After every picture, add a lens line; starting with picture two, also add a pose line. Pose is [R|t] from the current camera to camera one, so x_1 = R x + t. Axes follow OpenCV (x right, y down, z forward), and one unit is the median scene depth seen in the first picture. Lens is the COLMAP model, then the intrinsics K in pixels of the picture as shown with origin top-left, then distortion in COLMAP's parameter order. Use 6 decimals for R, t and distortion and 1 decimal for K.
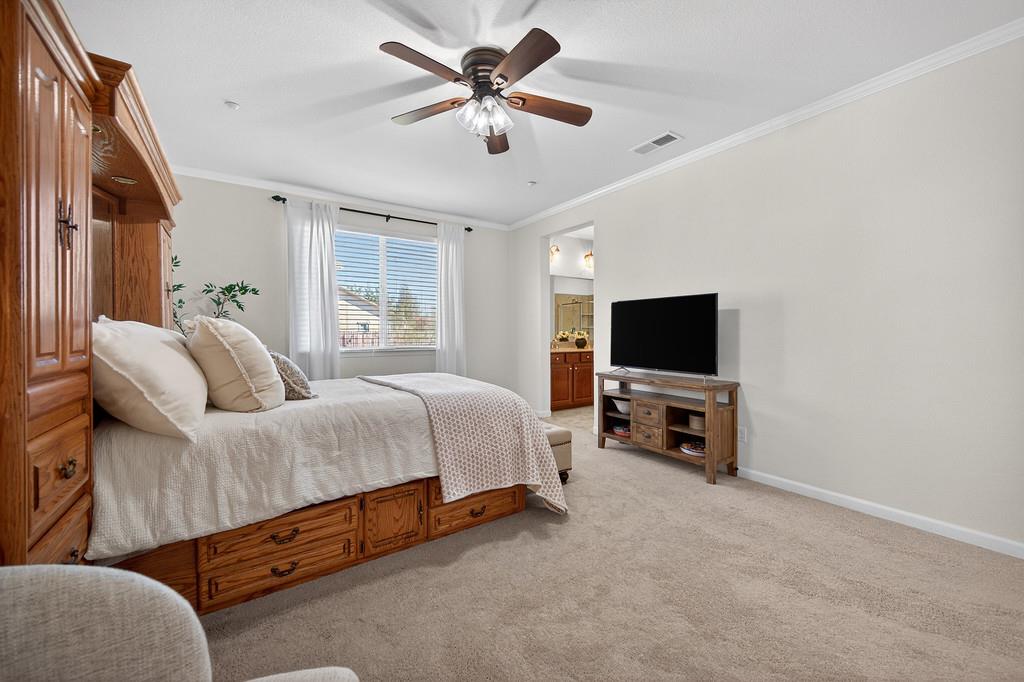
lens RADIAL K [[404.2, 0, 517.4], [0, 404.2, 335.5], [0, 0, 1]] dist [0.000121, -0.000096]
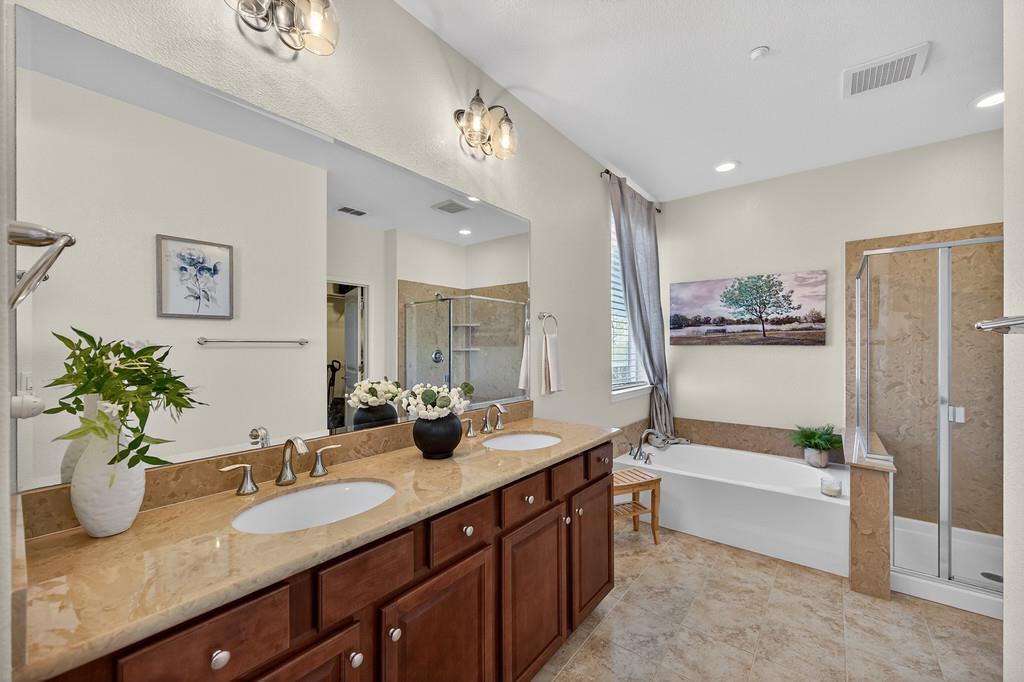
lens RADIAL K [[400.3, 0, 515.9], [0, 400.3, 341.5], [0, 0, 1]] dist [-0.000385, -0.000070]
pose [[0.955835, 0.000301, 0.293903, 0.132460], [0.004160, 0.999885, -0.014553, -0.032716], [-0.293874, 0.015133, 0.955724, 0.764973]]
